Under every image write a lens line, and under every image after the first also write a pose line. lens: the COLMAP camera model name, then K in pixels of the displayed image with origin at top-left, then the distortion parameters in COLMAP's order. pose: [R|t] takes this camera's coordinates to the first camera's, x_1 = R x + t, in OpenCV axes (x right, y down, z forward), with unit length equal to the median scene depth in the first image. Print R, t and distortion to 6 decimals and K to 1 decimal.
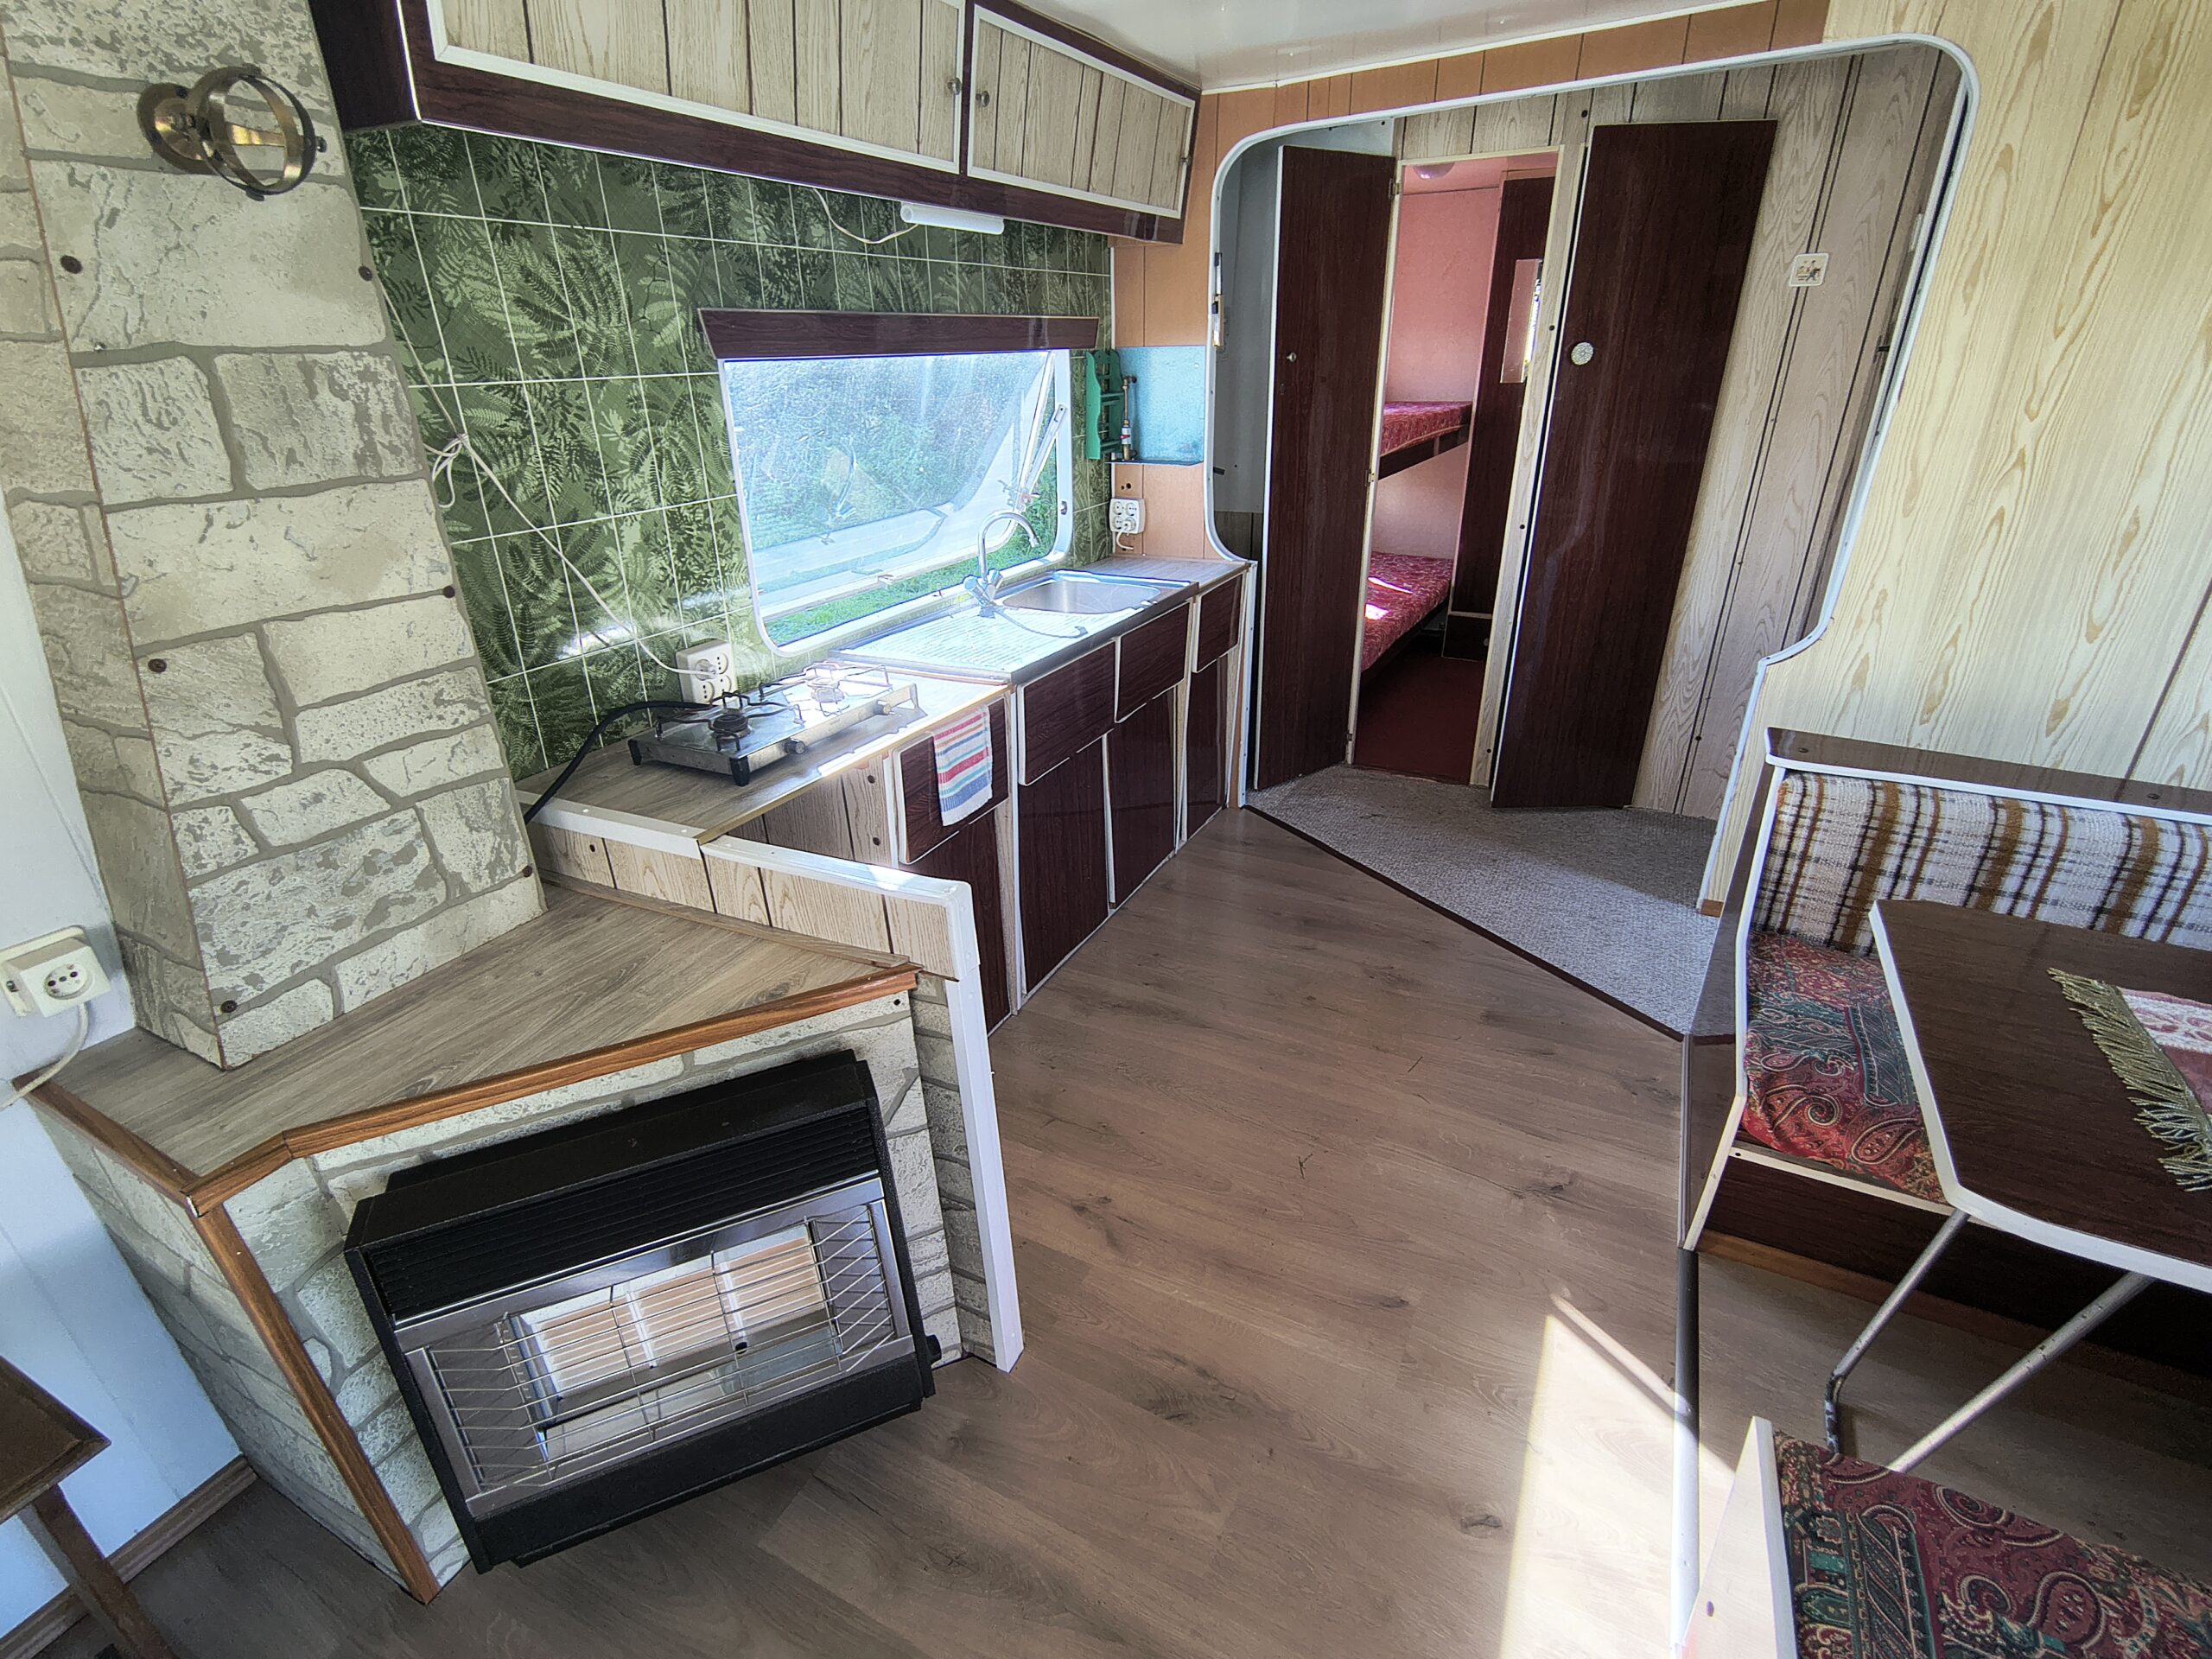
lens RADIAL K [[1031.3, 0, 1099.9], [0, 1031.3, 826.0], [0, 0, 1]] dist [-0.001371, 0.000168]
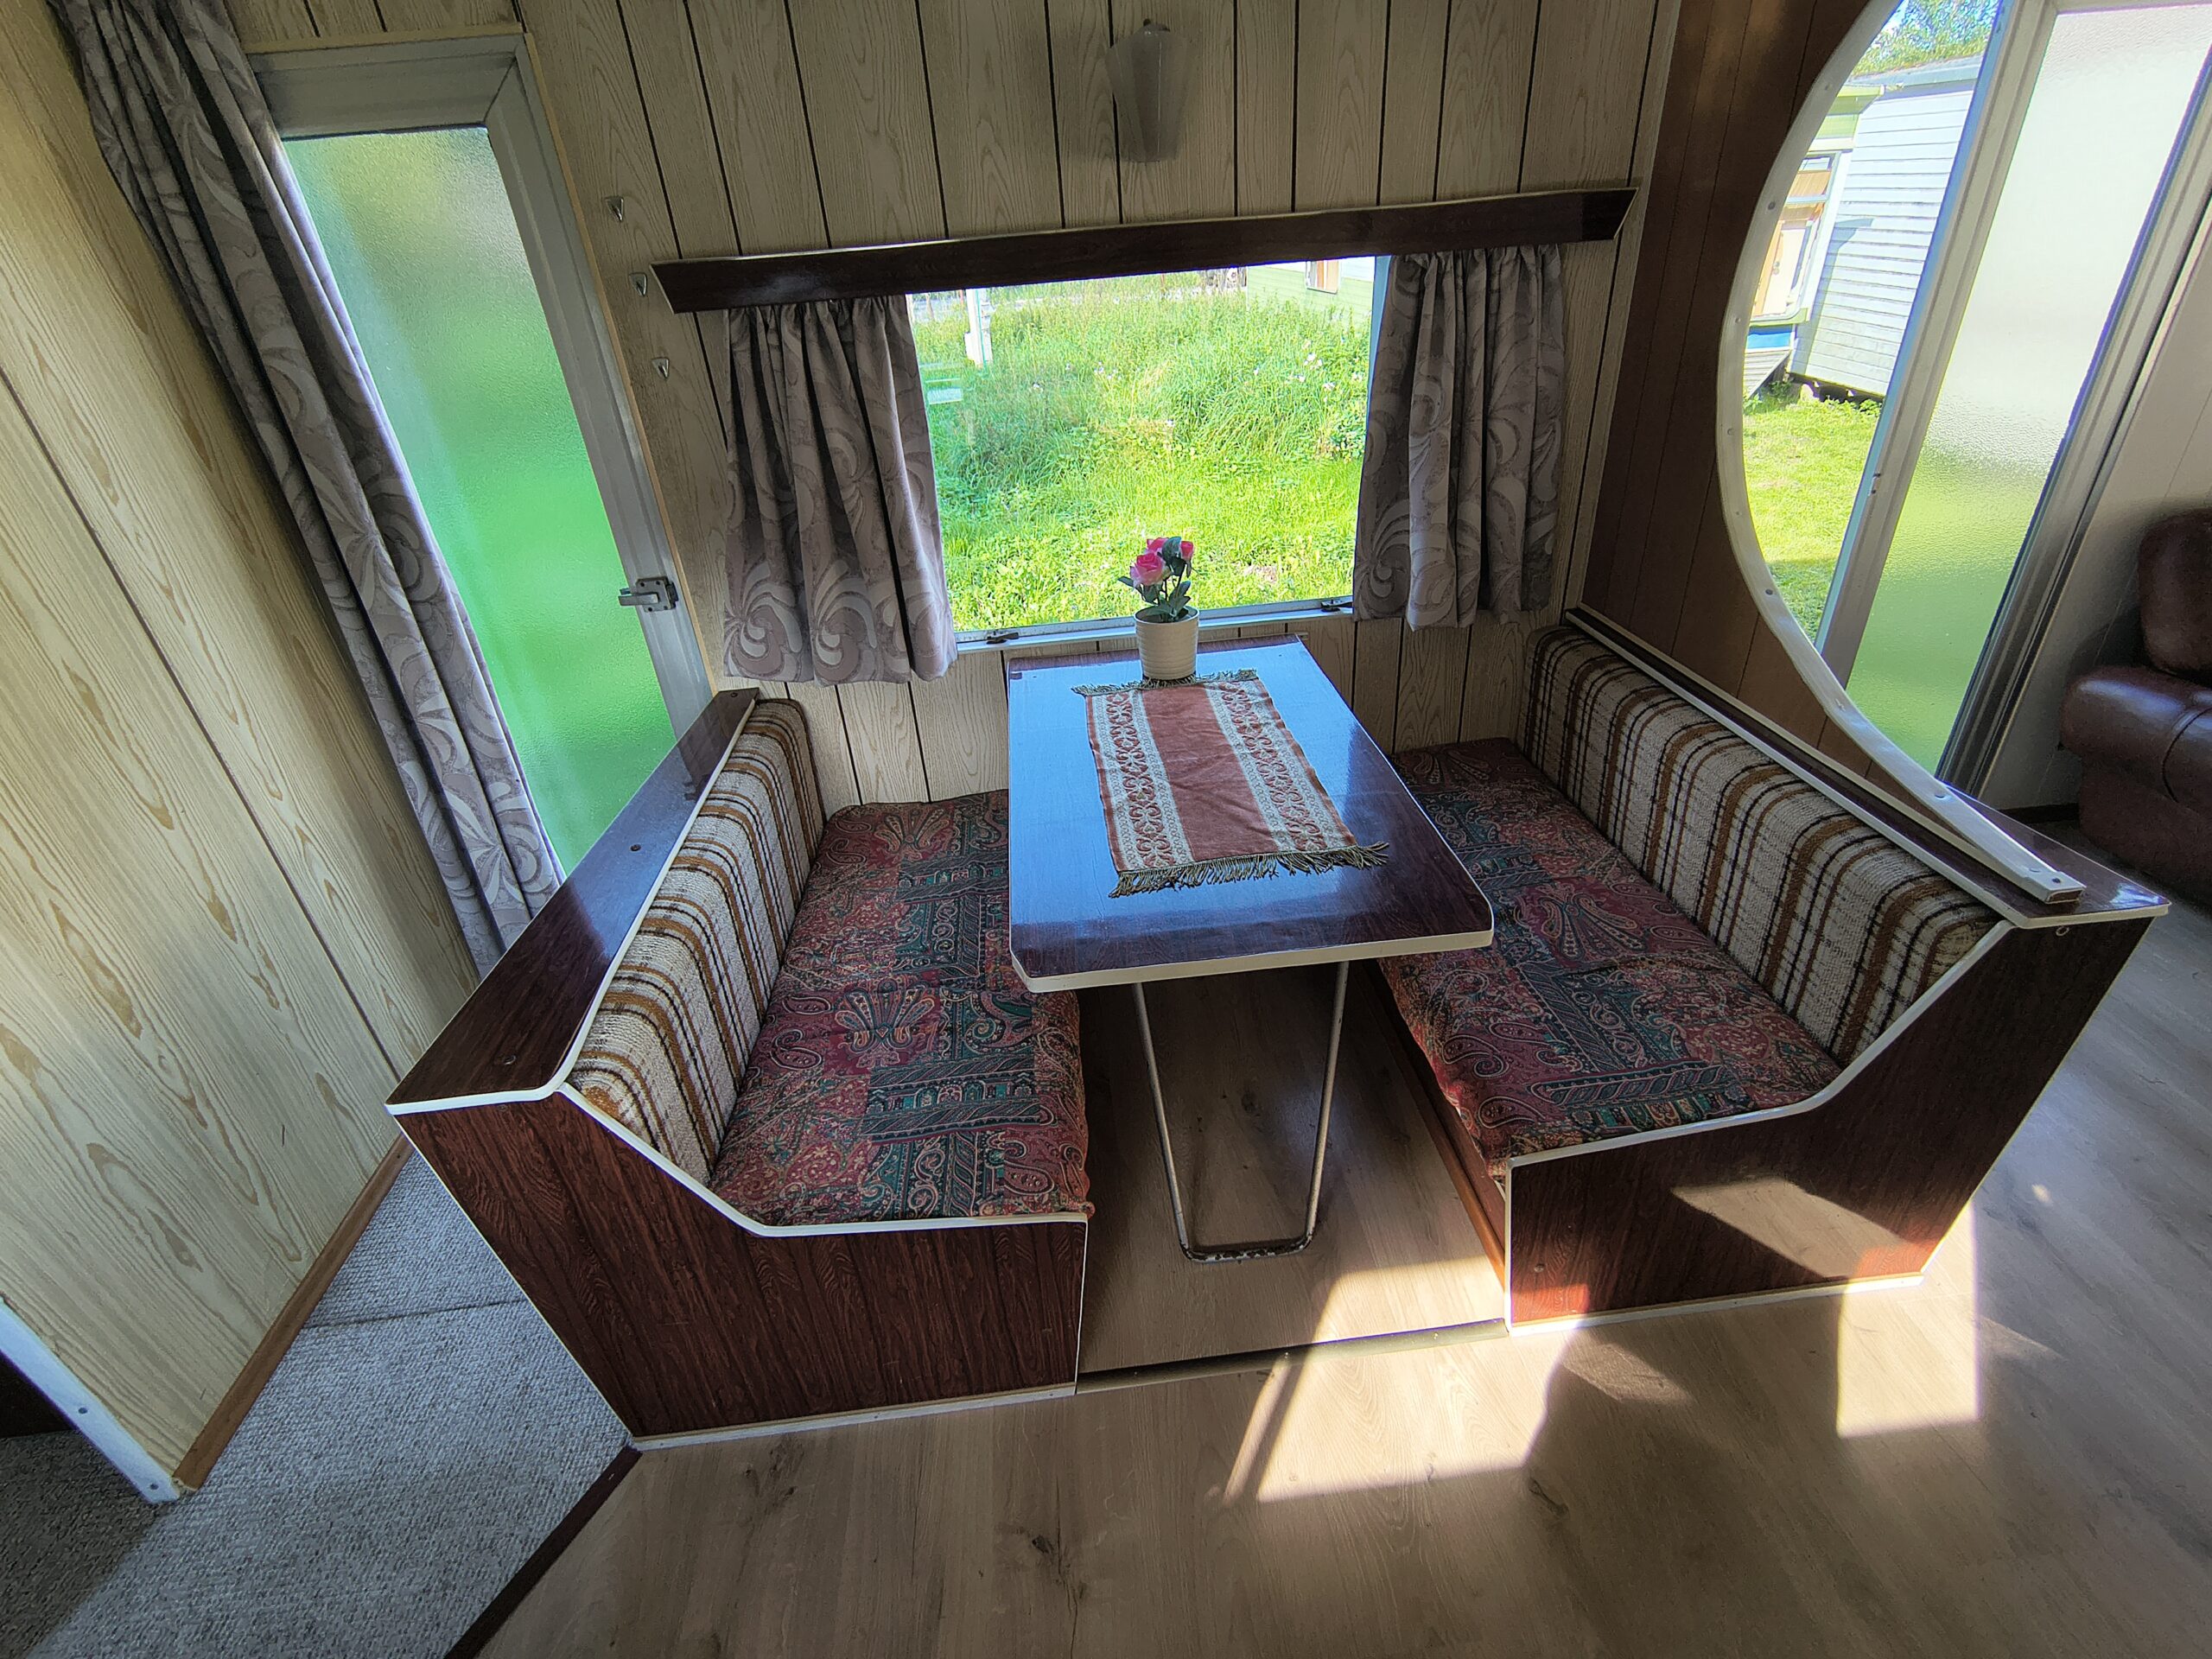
lens RADIAL K [[1031.3, 0, 1104.3], [0, 1031.3, 846.5], [0, 0, 1]] dist [-0.001371, 0.000168]
pose [[-0.538181, -0.381440, 0.751575, 0.061307], [0.426878, 0.645532, 0.633296, -0.414295], [-0.726730, 0.661658, -0.184585, 0.784428]]
